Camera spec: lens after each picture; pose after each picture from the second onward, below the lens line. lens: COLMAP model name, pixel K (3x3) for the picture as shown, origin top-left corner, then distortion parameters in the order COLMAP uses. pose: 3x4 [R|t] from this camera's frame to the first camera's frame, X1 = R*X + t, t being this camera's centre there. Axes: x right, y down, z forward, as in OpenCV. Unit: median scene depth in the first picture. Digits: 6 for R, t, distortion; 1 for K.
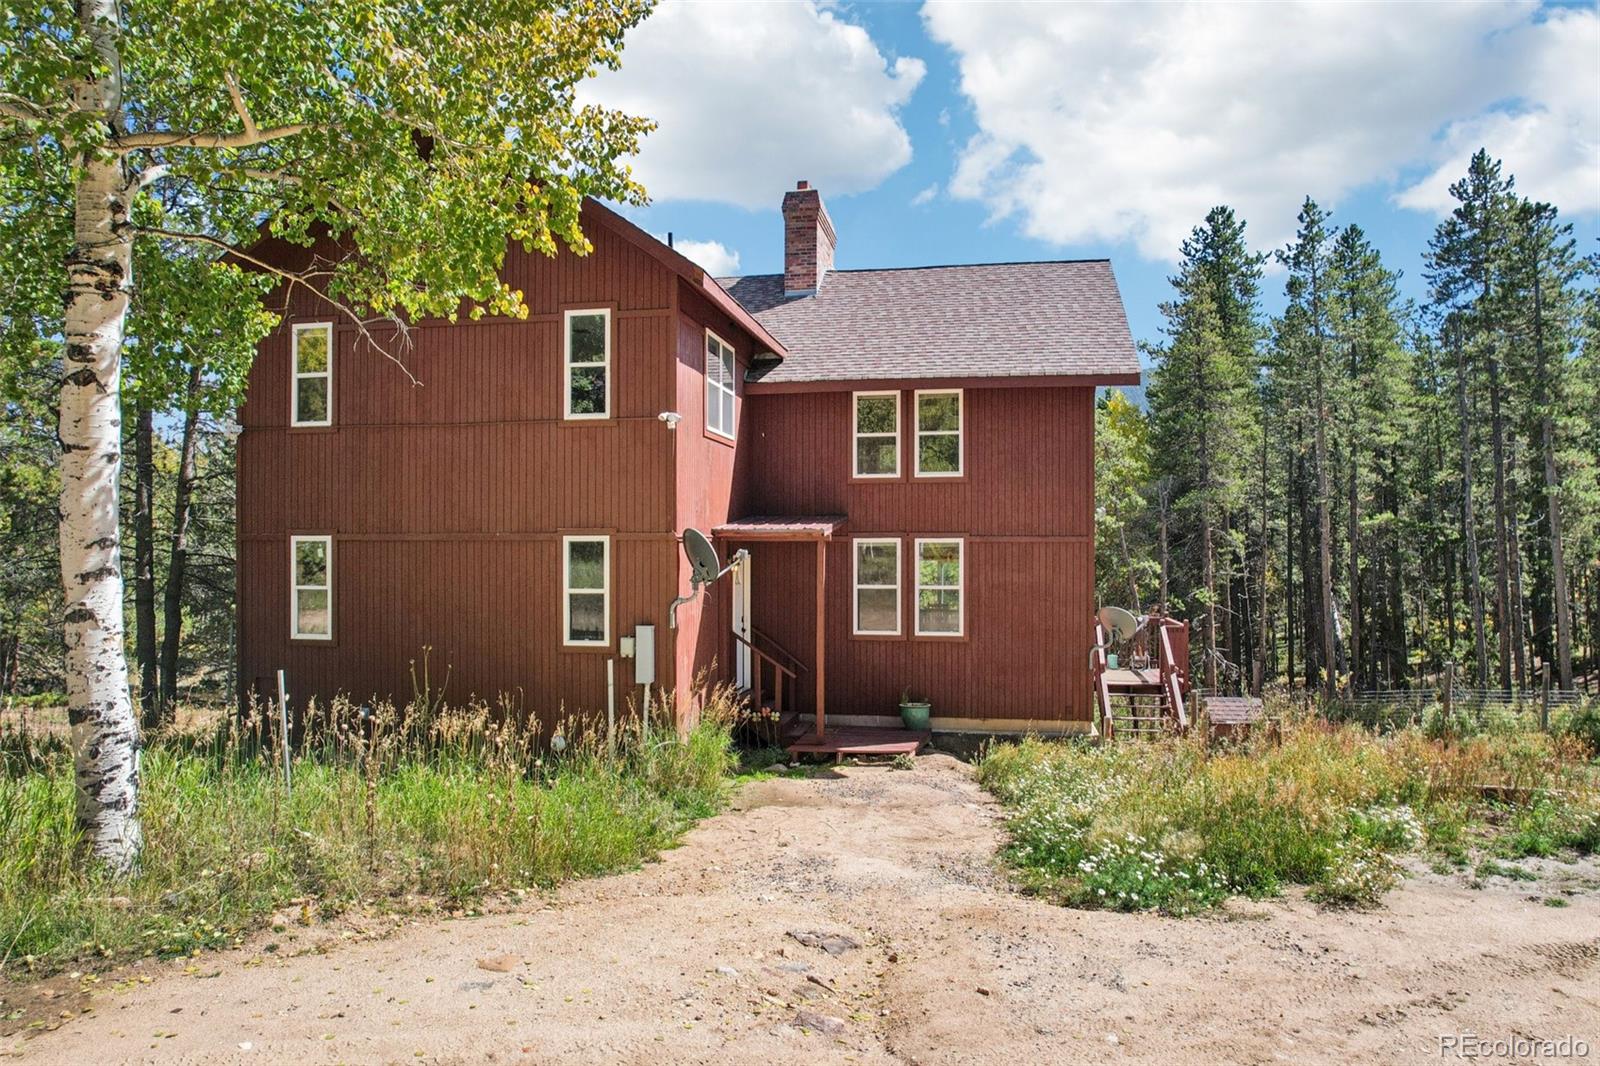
lens RADIAL K [[1038.3, 0, 800.0], [0, 1038.3, 533.0], [0, 0, 1]] dist [-0.085746, 0.075423]
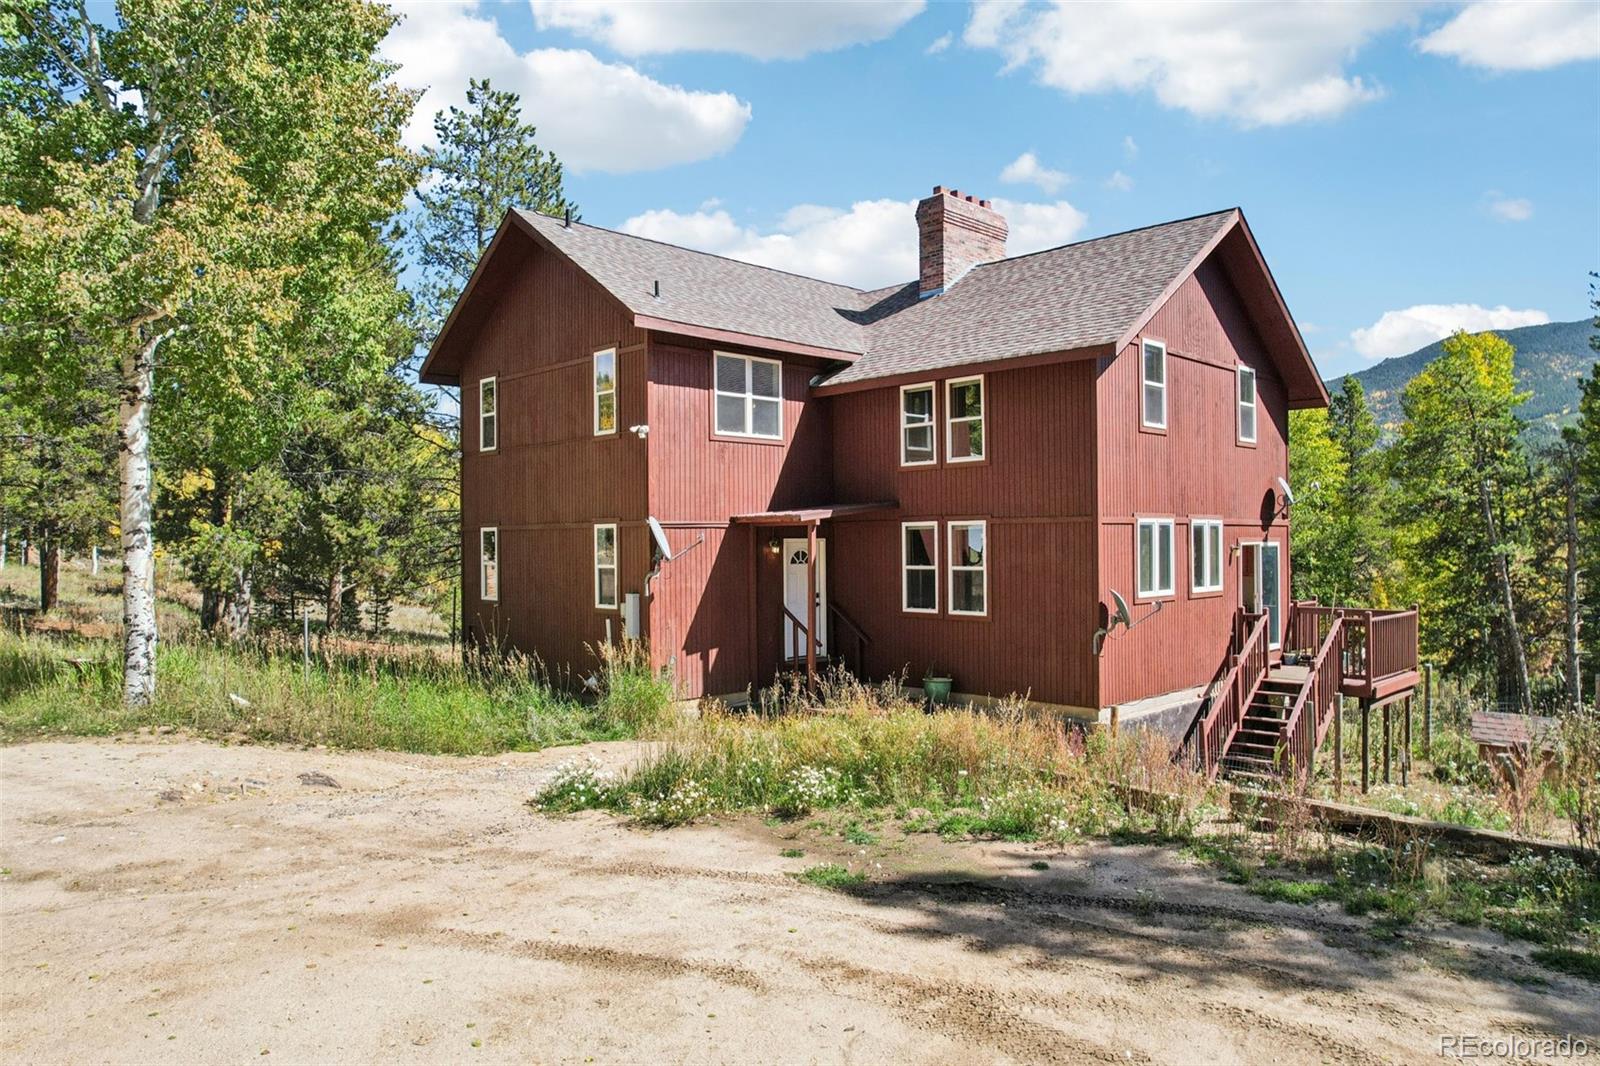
lens RADIAL K [[1038.3, 0, 800.0], [0, 1038.3, 533.0], [0, 0, 1]] dist [-0.085746, 0.075423]
pose [[0.822743, -0.012423, -0.568278, 0.625014], [0.017443, 0.999842, 0.003397, 0.011744], [0.568146, -0.012708, 0.822829, 0.055927]]
